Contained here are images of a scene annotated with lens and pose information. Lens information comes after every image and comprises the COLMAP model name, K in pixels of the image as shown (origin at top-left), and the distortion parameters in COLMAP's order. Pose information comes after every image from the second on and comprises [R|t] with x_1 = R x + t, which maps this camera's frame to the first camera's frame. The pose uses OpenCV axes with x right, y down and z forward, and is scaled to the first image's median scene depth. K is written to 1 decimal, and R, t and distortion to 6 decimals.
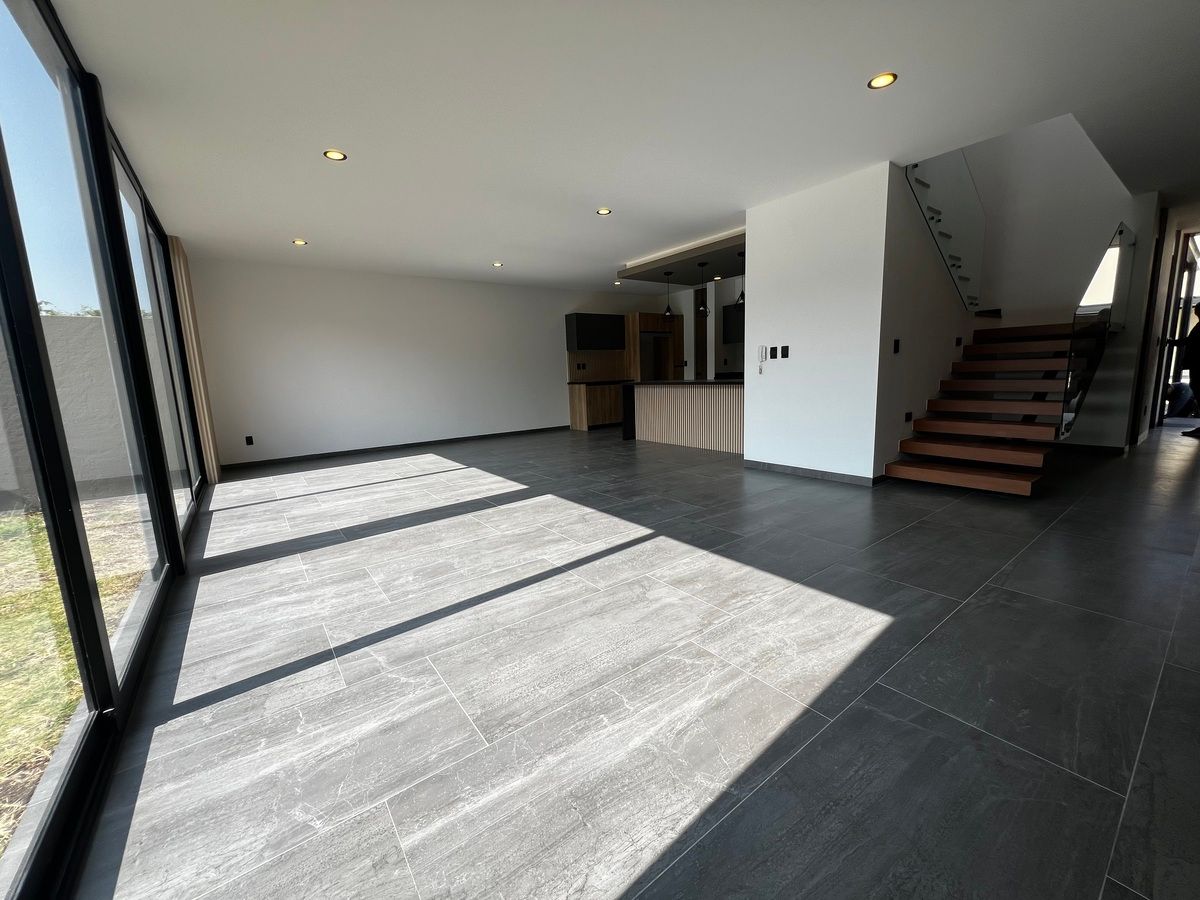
lens RADIAL K [[476.9, 0, 596.1], [0, 476.9, 447.2], [0, 0, 1]] dist [-0.003986, 0.000794]
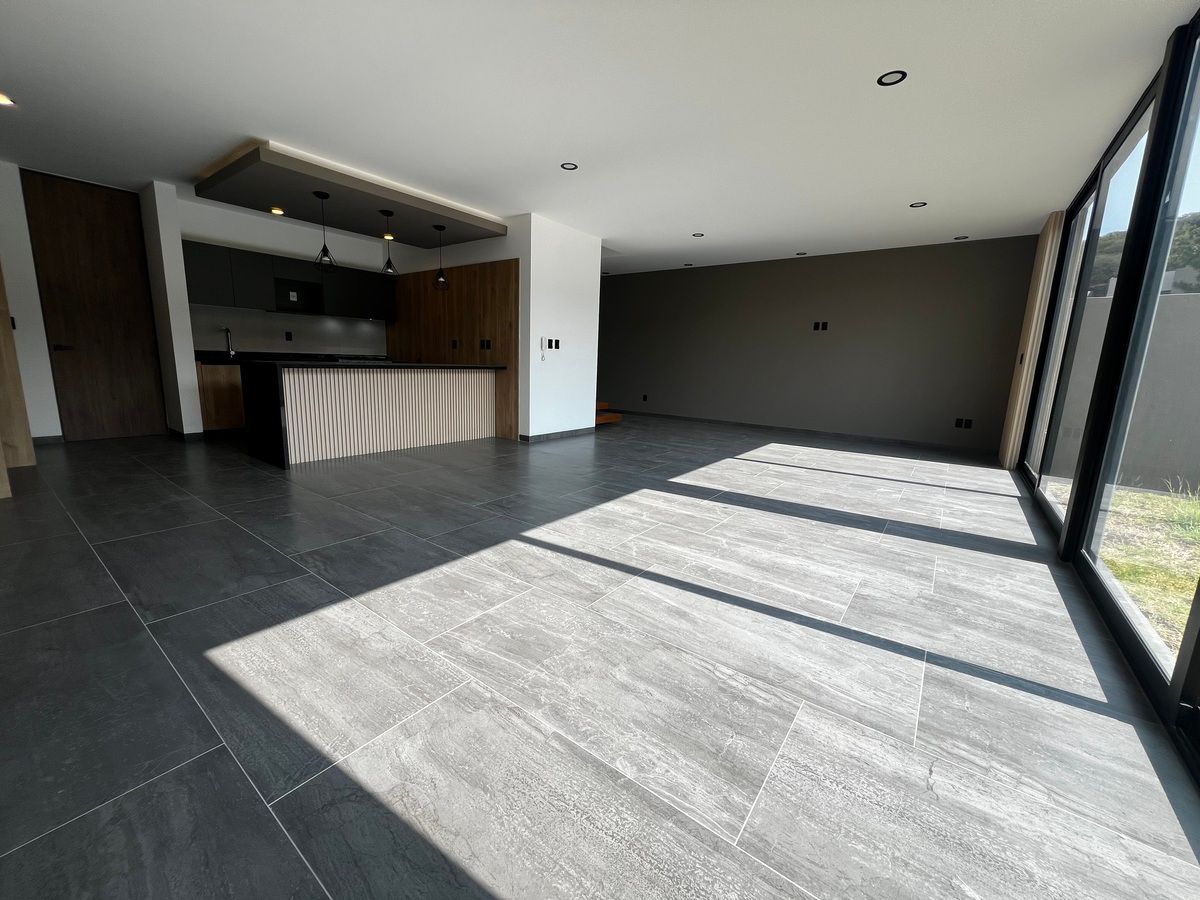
lens RADIAL K [[476.9, 0, 597.4], [0, 476.9, 447.0], [0, 0, 1]] dist [-0.003986, 0.000794]
pose [[-0.281447, -0.144084, 0.948698, -1.040733], [0.125333, 0.974673, 0.185212, -0.178376], [-0.951356, 0.171031, -0.256261, 1.474358]]
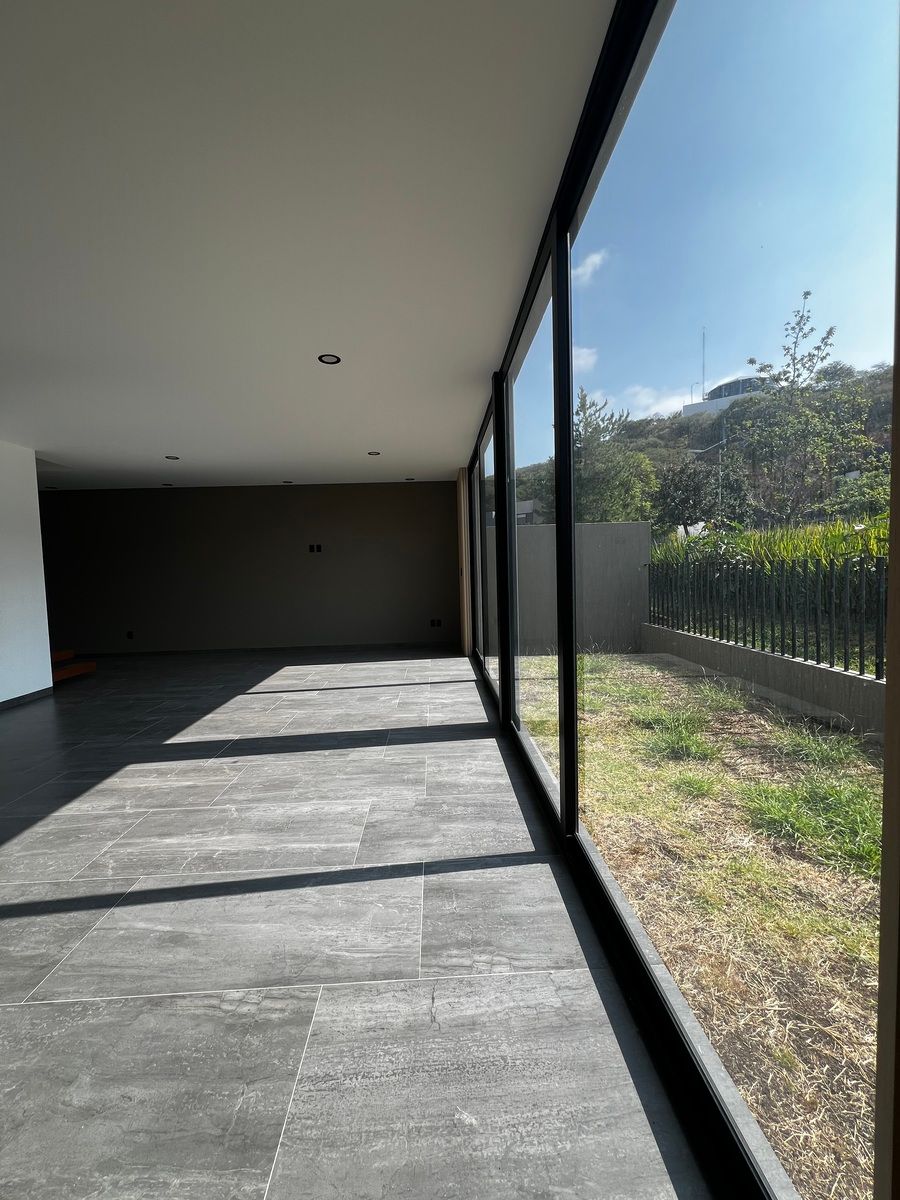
lens RADIAL K [[476.9, 0, 453.9], [0, 476.9, 598.4], [0, 0, 1]] dist [-0.003986, 0.000794]
pose [[-0.824181, 0.027976, 0.565634, -1.051726], [0.146048, 0.975495, 0.164557, -0.221596], [-0.547170, 0.218235, -0.808071, 1.429914]]
